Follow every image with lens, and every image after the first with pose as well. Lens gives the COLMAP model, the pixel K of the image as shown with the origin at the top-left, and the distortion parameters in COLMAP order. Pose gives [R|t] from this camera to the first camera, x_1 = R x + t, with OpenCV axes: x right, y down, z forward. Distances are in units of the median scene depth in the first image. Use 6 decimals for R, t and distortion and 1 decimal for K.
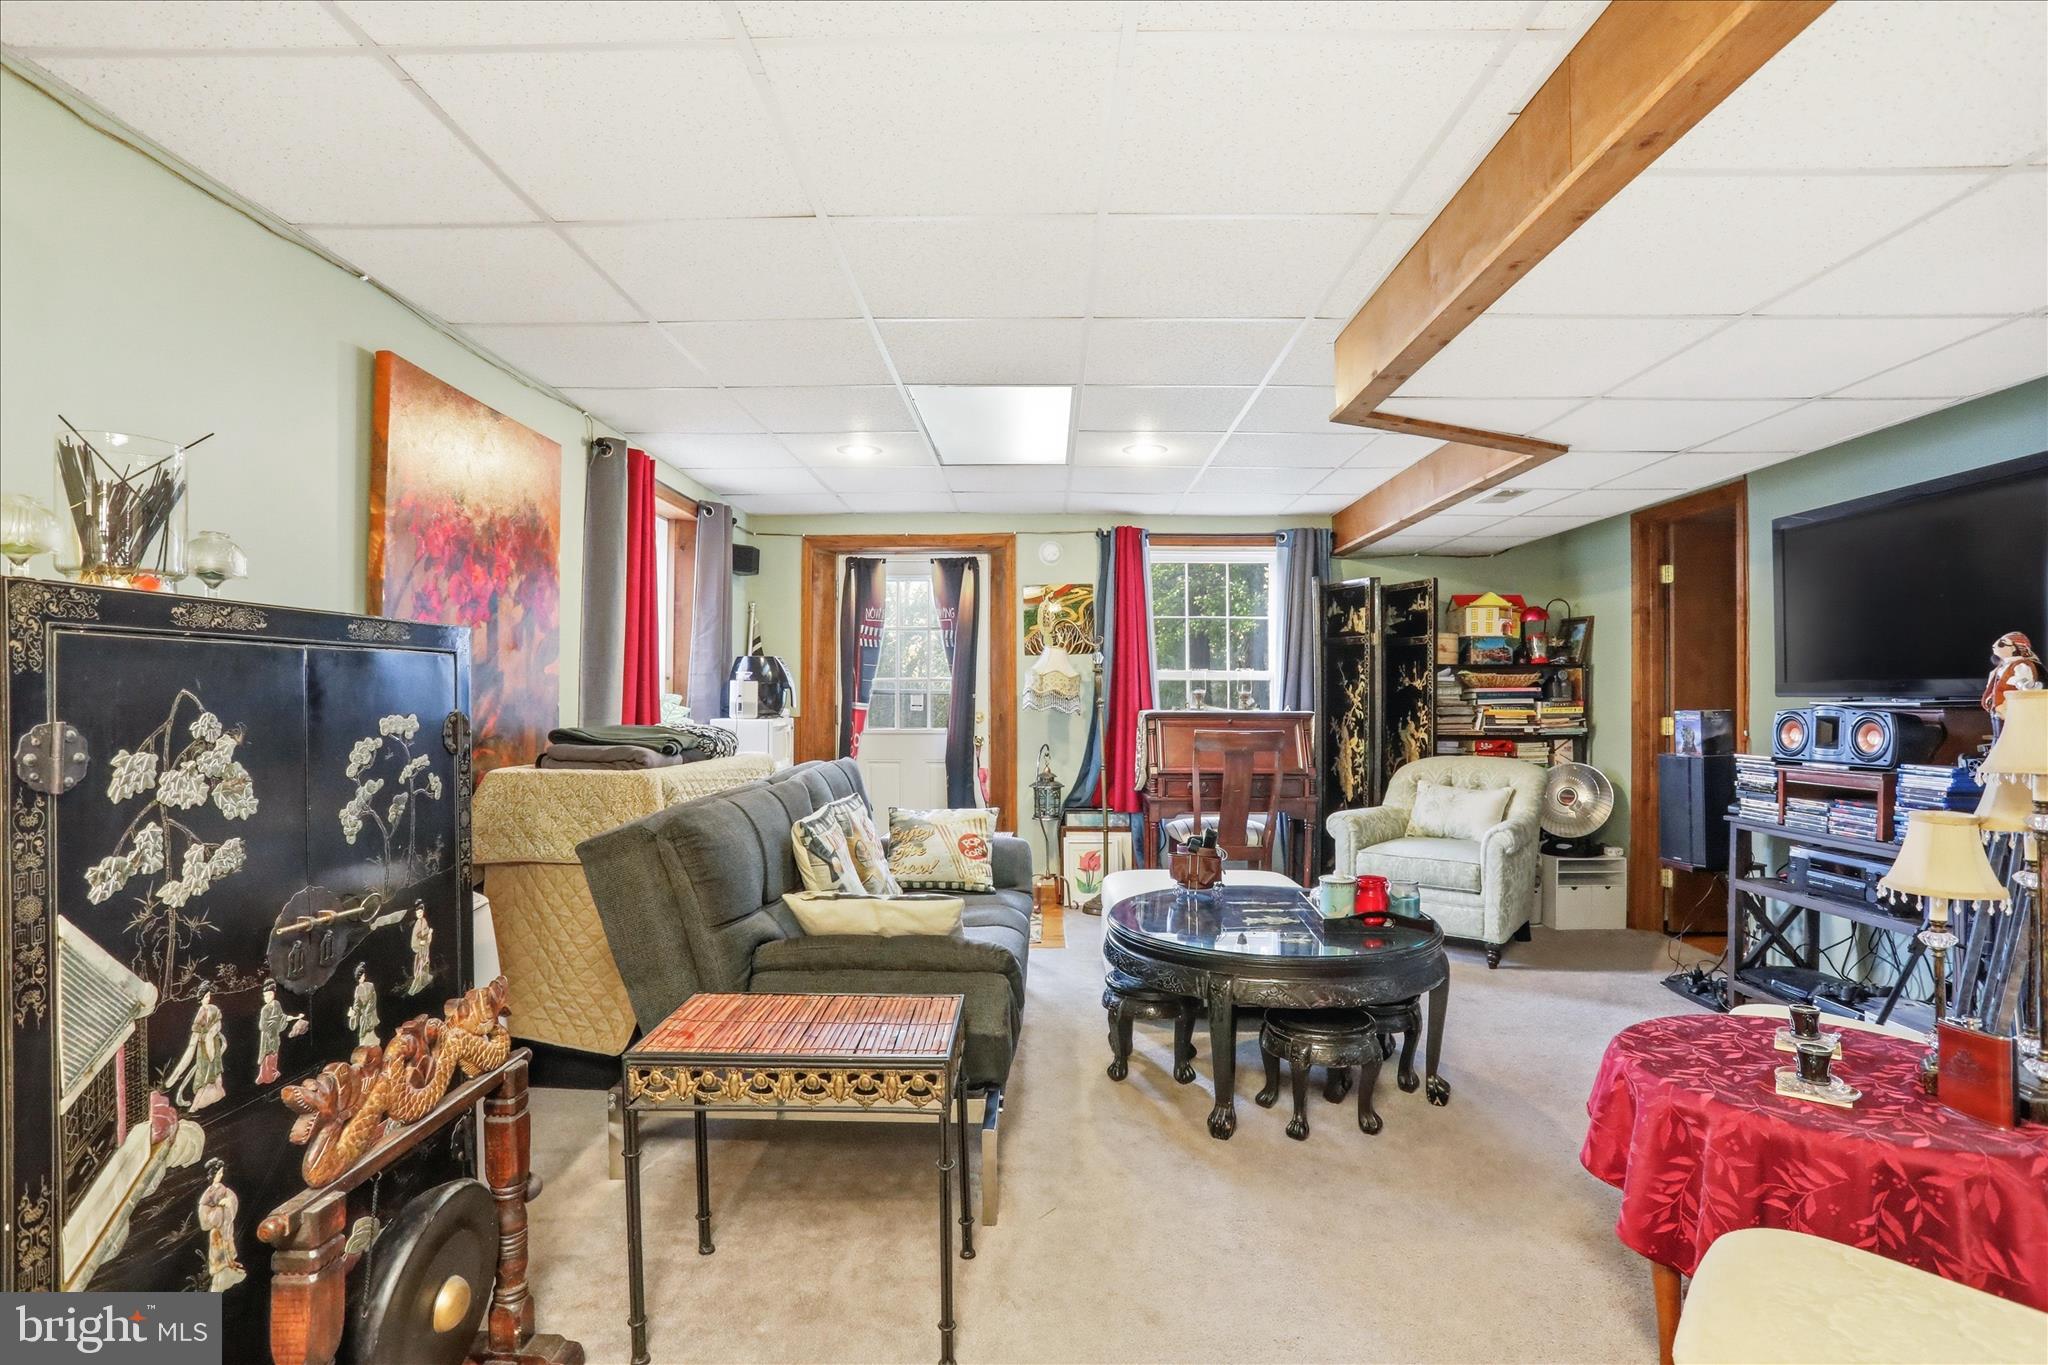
lens RADIAL K [[1028.9, 0, 1021.1], [0, 1028.9, 682.0], [0, 0, 1]] dist [-0.046949, 0.023461]
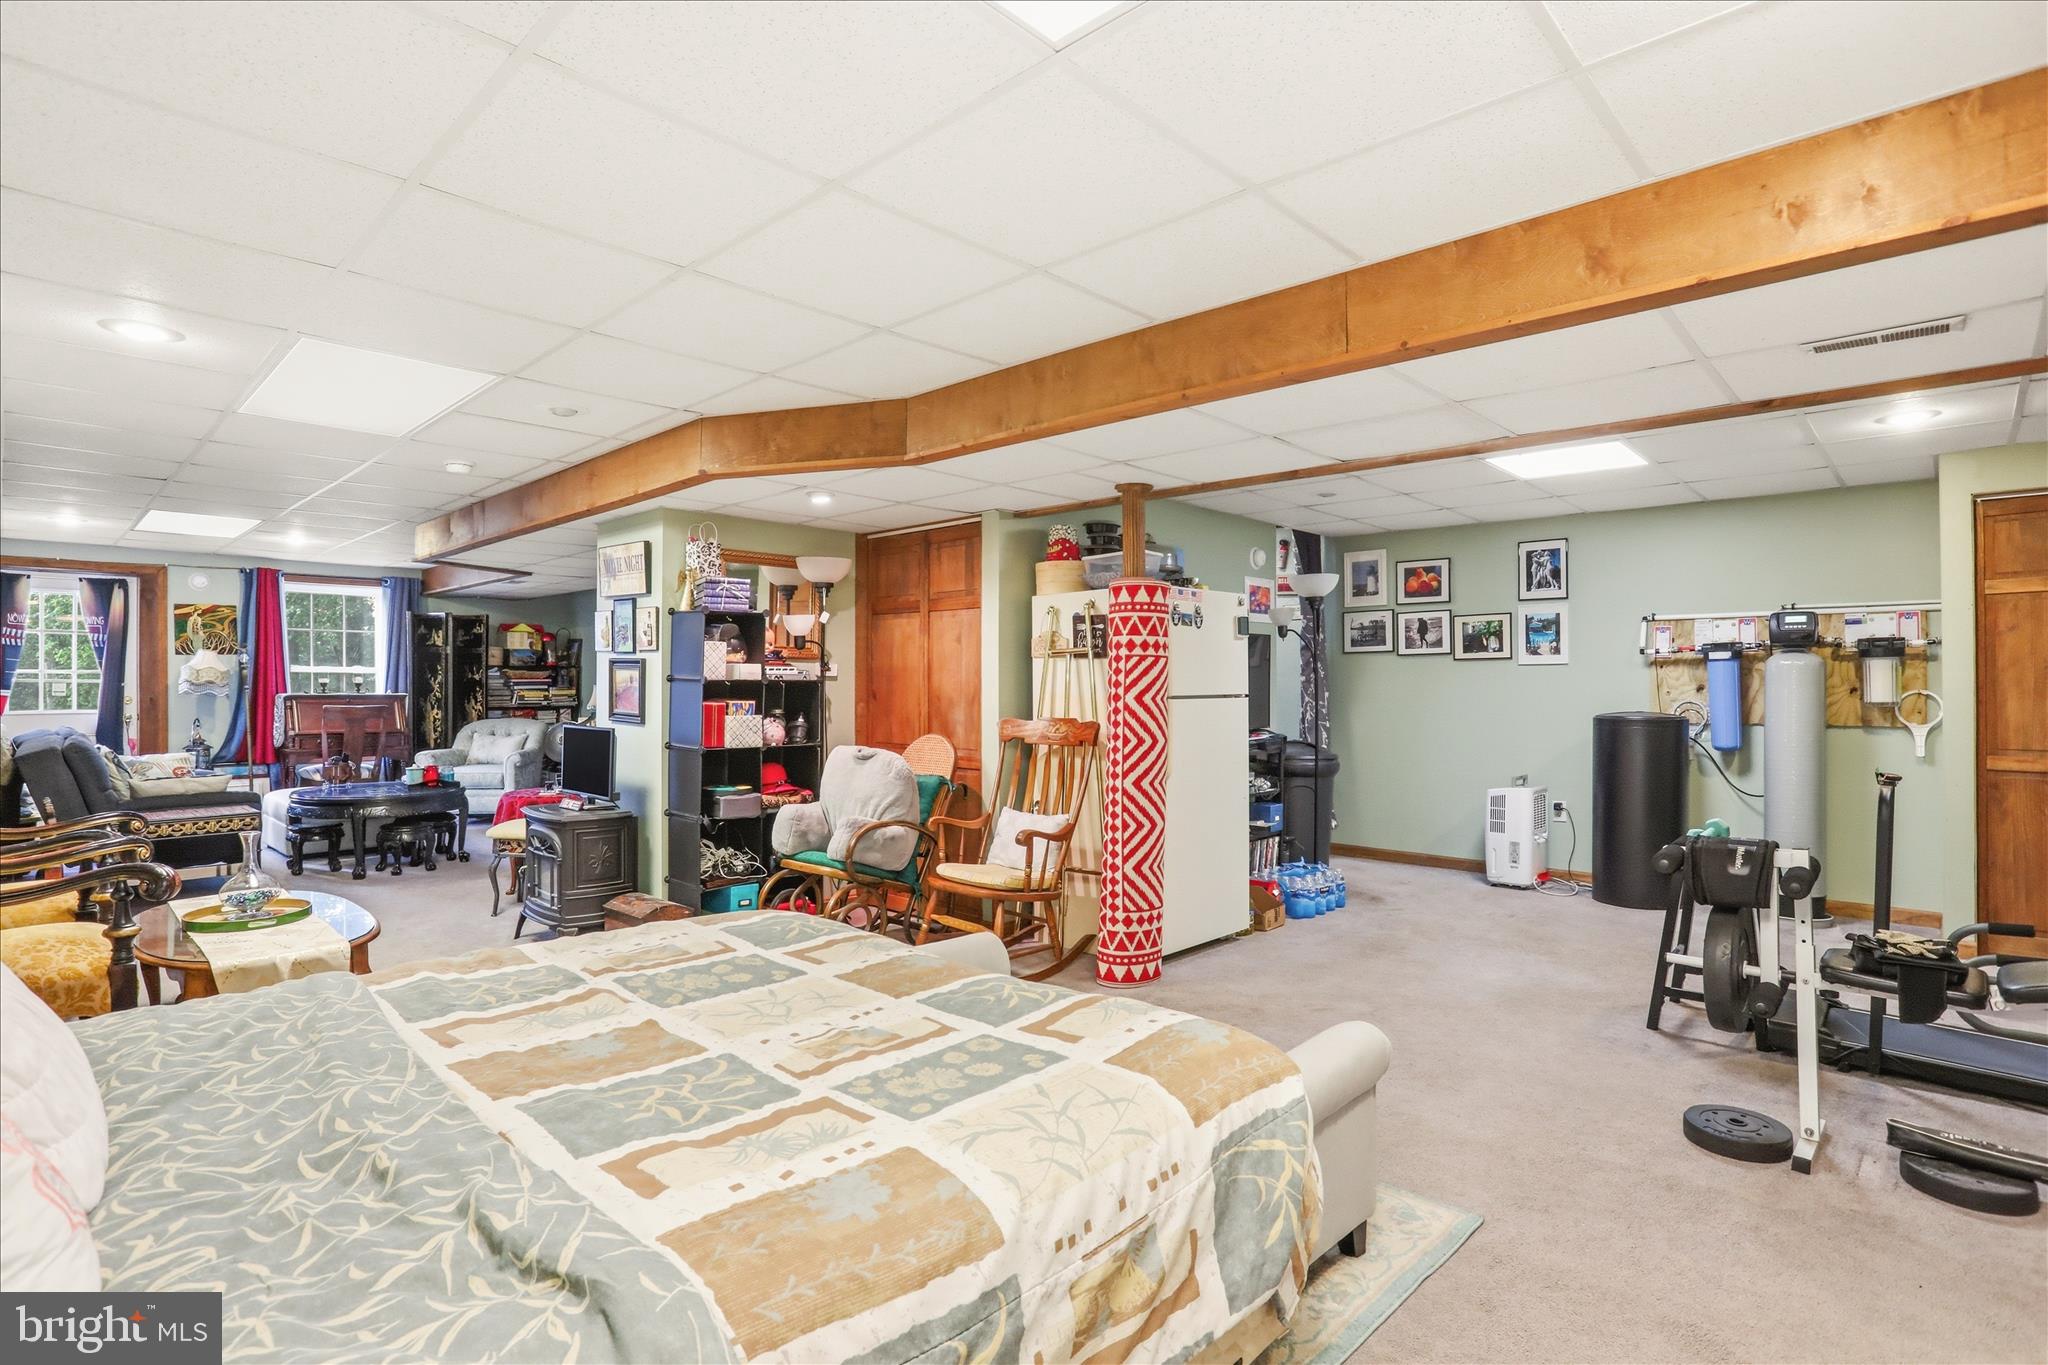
lens RADIAL K [[1028.9, 0, 1021.1], [0, 1028.9, 682.0], [0, 0, 1]] dist [-0.046949, 0.023461]
pose [[0.686765, -0.000245, 0.726879, -0.208218], [-0.010119, 0.999900, 0.009898, -0.014957], [-0.726809, -0.014153, 0.686694, -0.784587]]
